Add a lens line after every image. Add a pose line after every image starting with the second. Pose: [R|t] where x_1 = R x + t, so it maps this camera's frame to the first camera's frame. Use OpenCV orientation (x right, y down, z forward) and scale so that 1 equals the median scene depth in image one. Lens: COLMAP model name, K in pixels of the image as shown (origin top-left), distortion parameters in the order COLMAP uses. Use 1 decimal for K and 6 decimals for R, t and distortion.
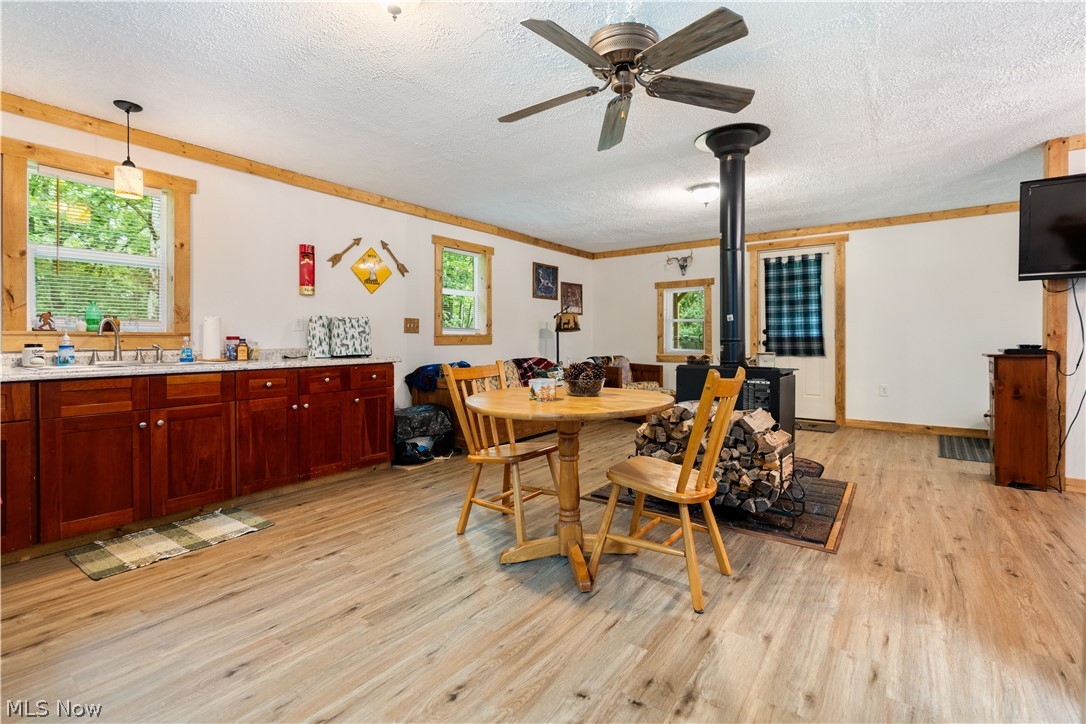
lens RADIAL K [[487.7, 0, 531.6], [0, 487.7, 343.8], [0, 0, 1]] dist [-0.006729, -0.000368]
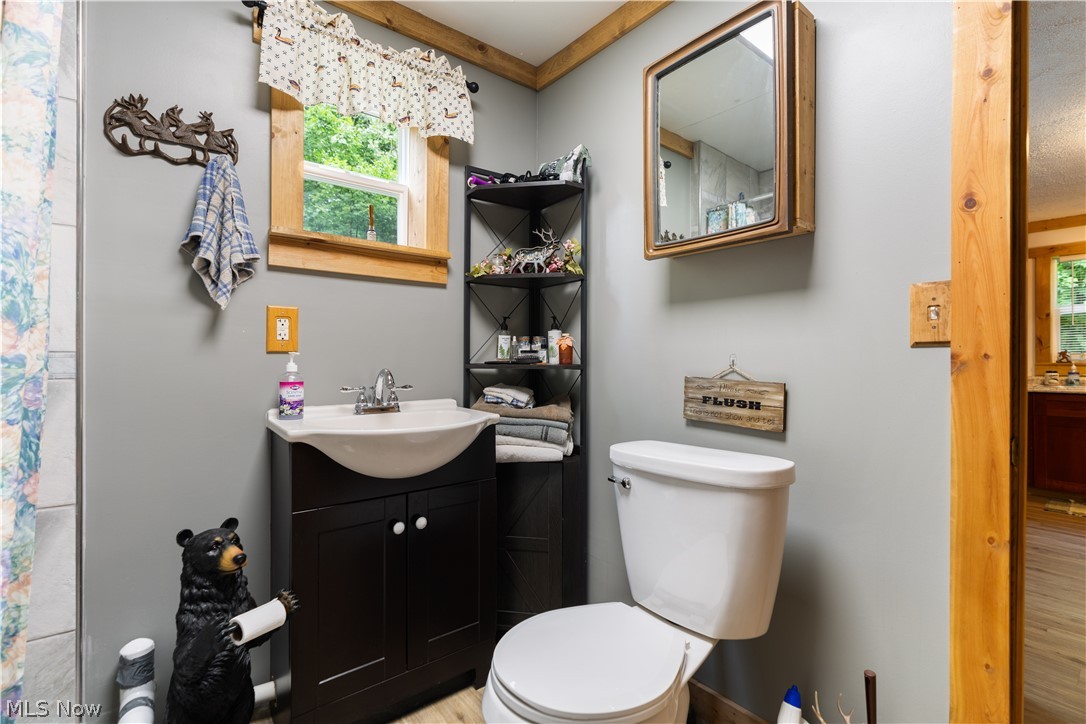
lens RADIAL K [[487.7, 0, 547.0], [0, 487.7, 364.2], [0, 0, 1]] dist [-0.006729, -0.000368]
pose [[-0.257957, 0.007748, -0.966125, 0.568518], [-0.008481, 0.999911, 0.010284, -0.014480], [0.966119, 0.010847, -0.257868, -0.122118]]
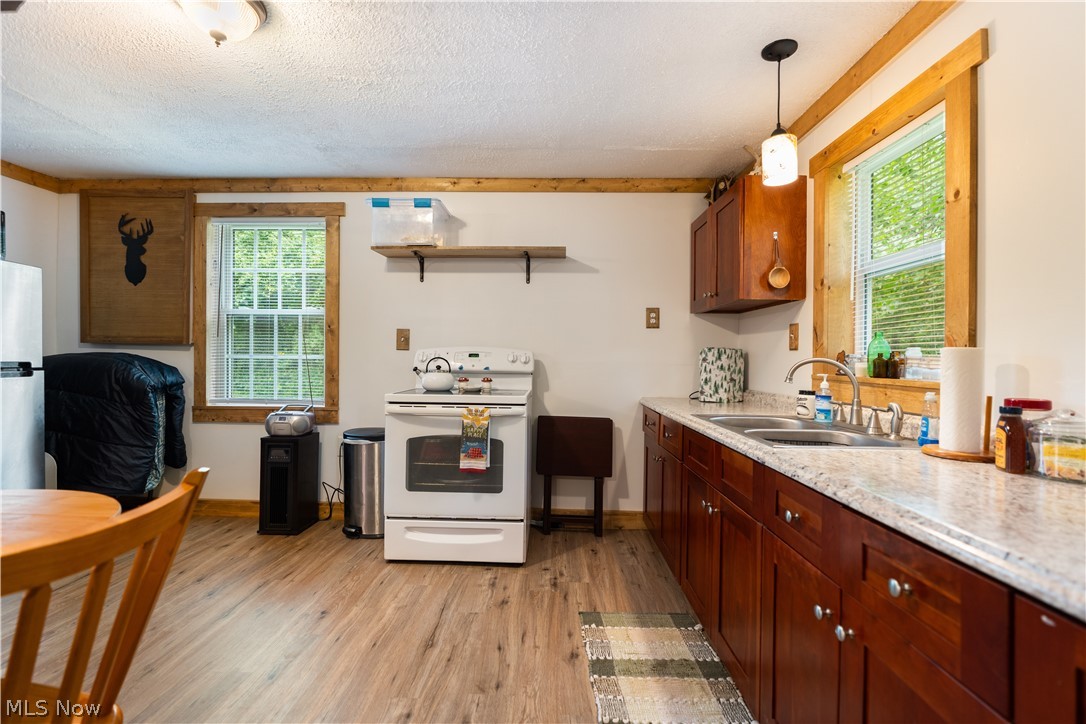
lens RADIAL K [[487.7, 0, 541.7], [0, 487.7, 357.4], [0, 0, 1]] dist [-0.006729, -0.000368]
pose [[-0.811153, -0.010565, -0.584738, -0.096654], [-0.017212, 0.999835, 0.005813, -0.031644], [0.584580, 0.014780, -0.811201, 0.833908]]
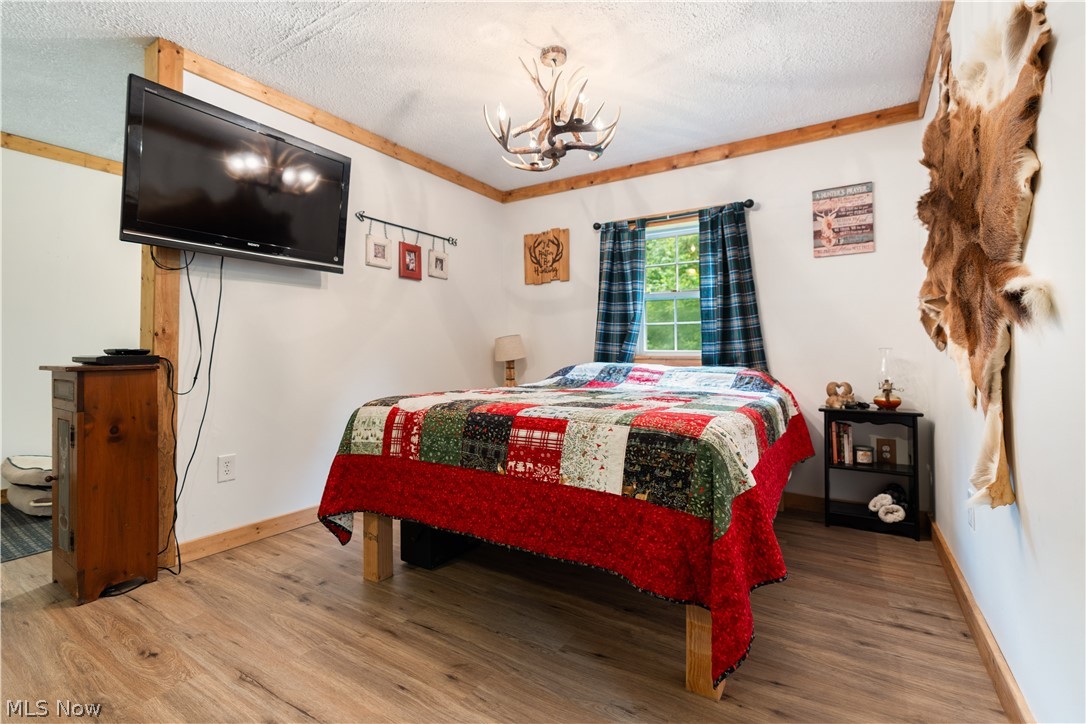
lens RADIAL K [[487.7, 0, 543.4], [0, 487.7, 347.0], [0, 0, 1]] dist [-0.006729, -0.000368]
pose [[-0.086906, 0.014708, 0.996108, 0.274006], [0.009861, 0.999855, -0.013903, 0.009866], [-0.996168, 0.008614, -0.087038, 0.393141]]
